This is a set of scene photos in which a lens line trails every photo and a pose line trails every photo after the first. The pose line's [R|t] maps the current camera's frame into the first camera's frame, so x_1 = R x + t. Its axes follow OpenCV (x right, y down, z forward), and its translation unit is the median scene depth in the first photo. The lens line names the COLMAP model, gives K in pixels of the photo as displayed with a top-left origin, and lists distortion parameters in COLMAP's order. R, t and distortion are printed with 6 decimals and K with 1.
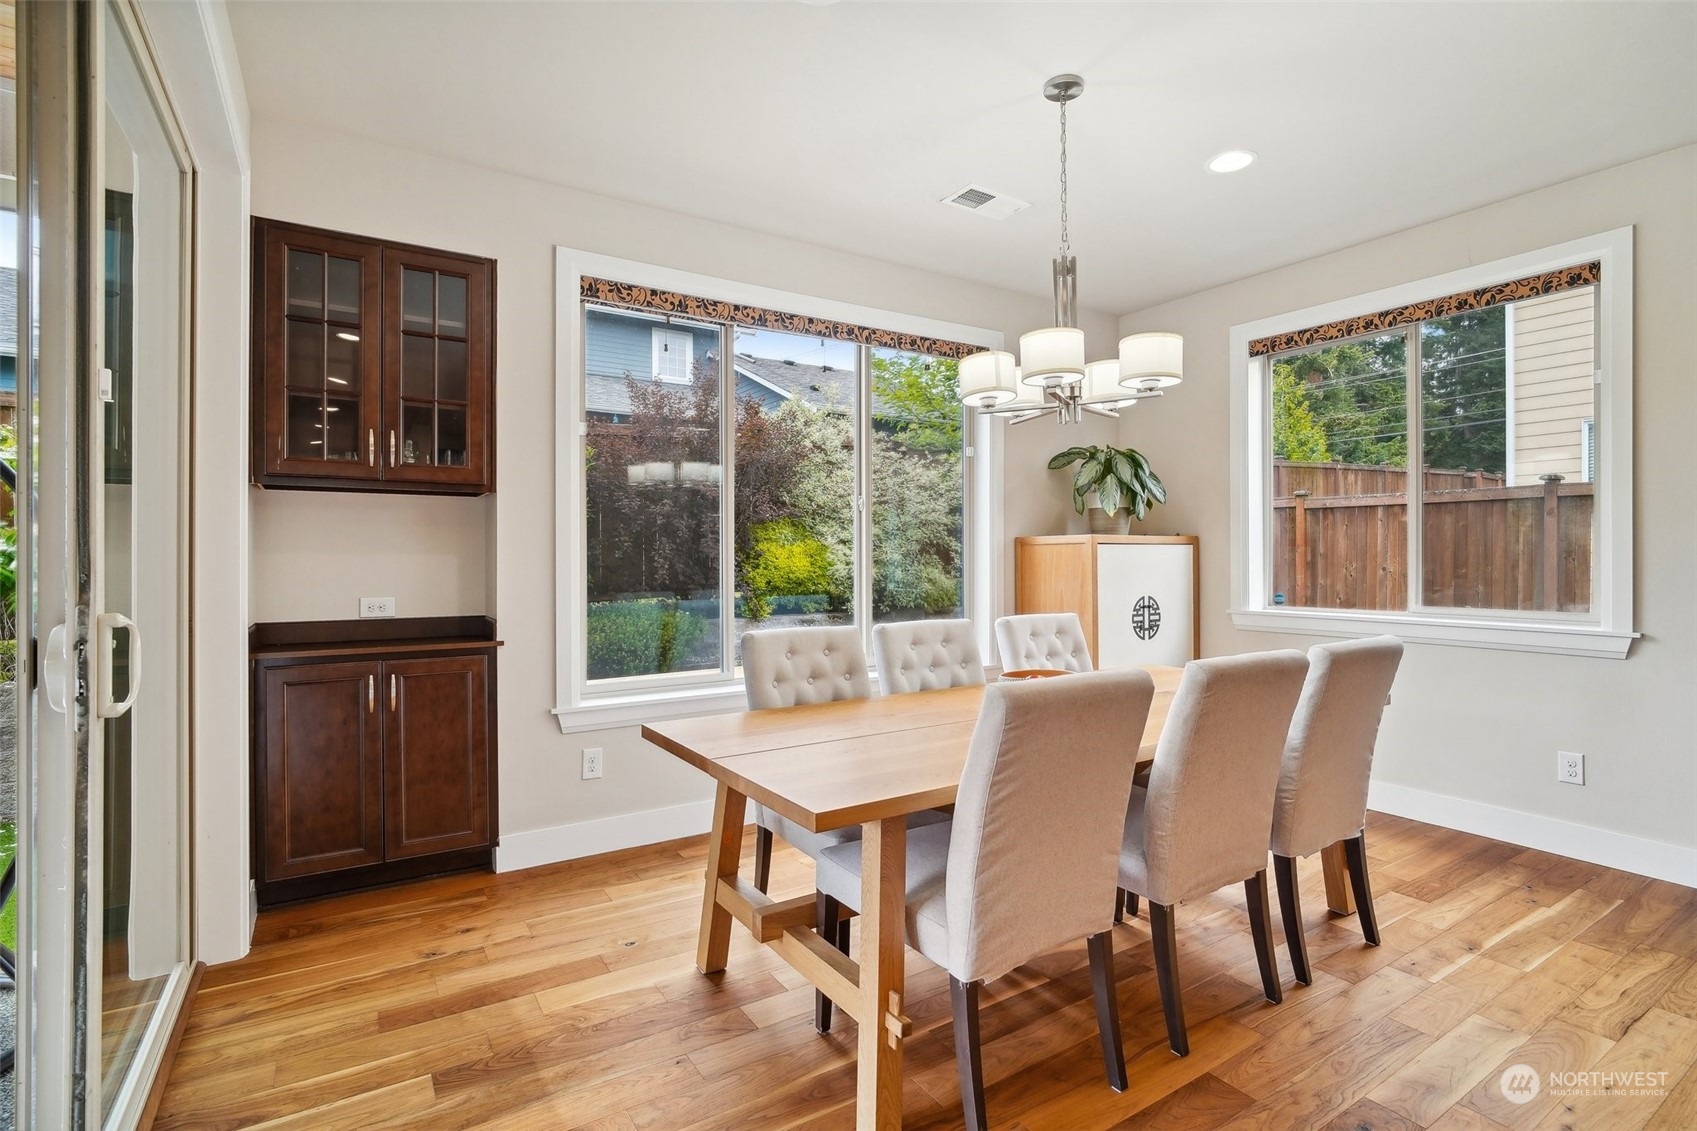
lens RADIAL K [[804.7, 0, 849.9], [0, 804.7, 567.1], [0, 0, 1]] dist [-0.003816, 0.005230]
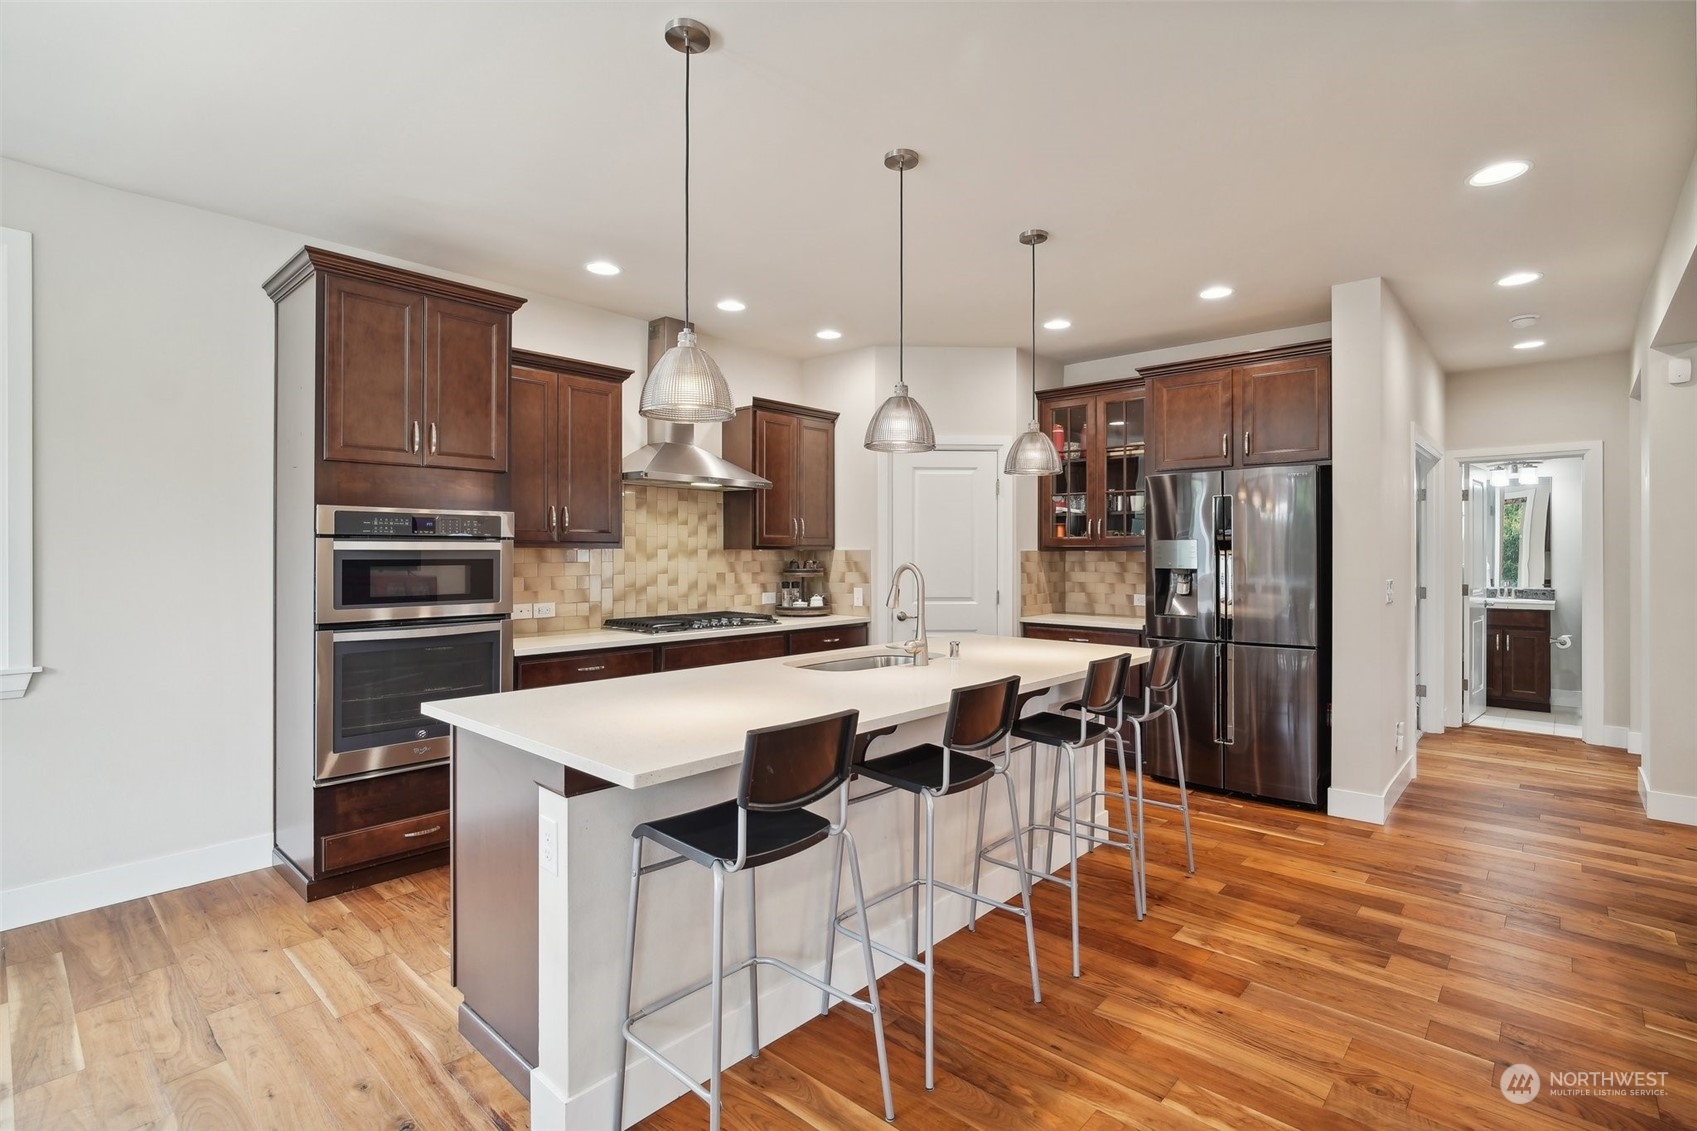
lens RADIAL K [[804.7, 0, 851.4], [0, 804.7, 551.5], [0, 0, 1]] dist [-0.003816, 0.005230]
pose [[-0.266949, 0.004426, 0.963700, -0.195543], [0.006690, 0.999974, -0.002739, -0.046062], [-0.963687, 0.005716, -0.266972, 0.340416]]
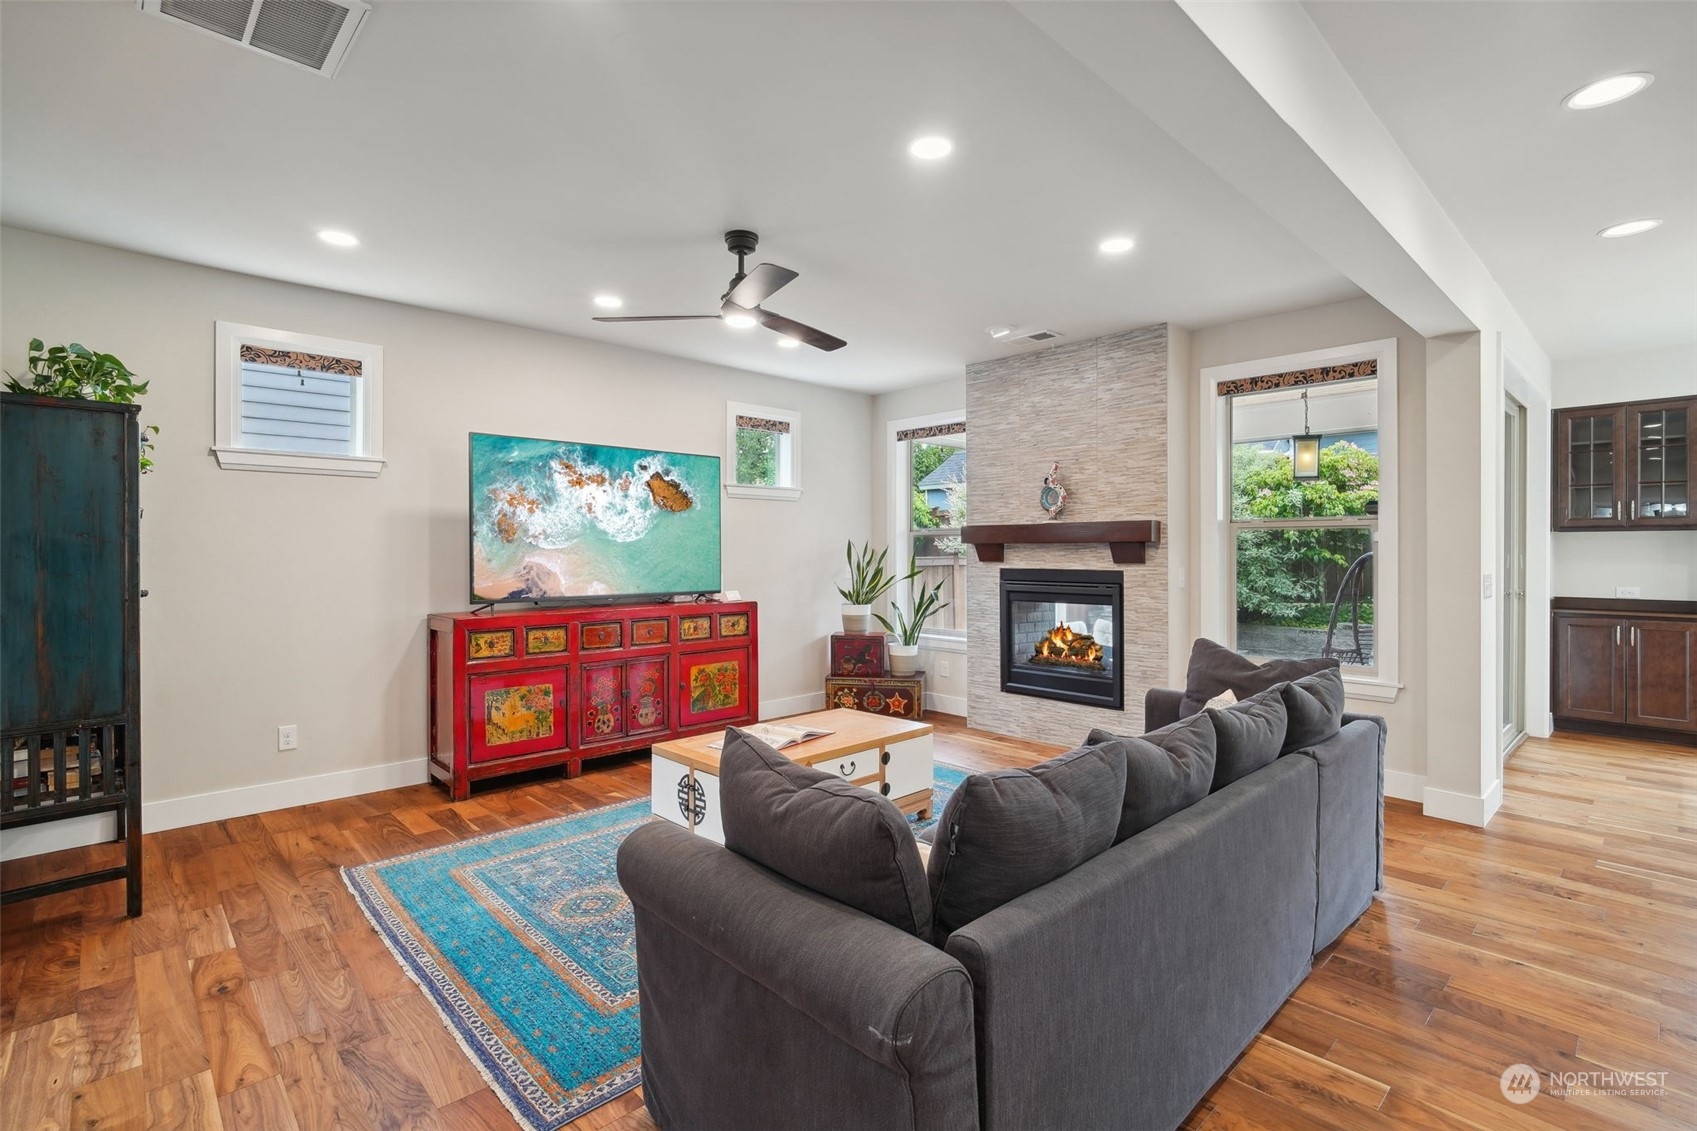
lens RADIAL K [[749.5, 0, 853.0], [0, 749.5, 552.1], [0, 0, 1]] dist [0.001593, 0.000458]
pose [[0.178657, 0.002343, -0.983909, 0.817059], [-0.005495, 0.999984, 0.001383, -0.034623], [0.983896, 0.005160, 0.178667, -1.091310]]
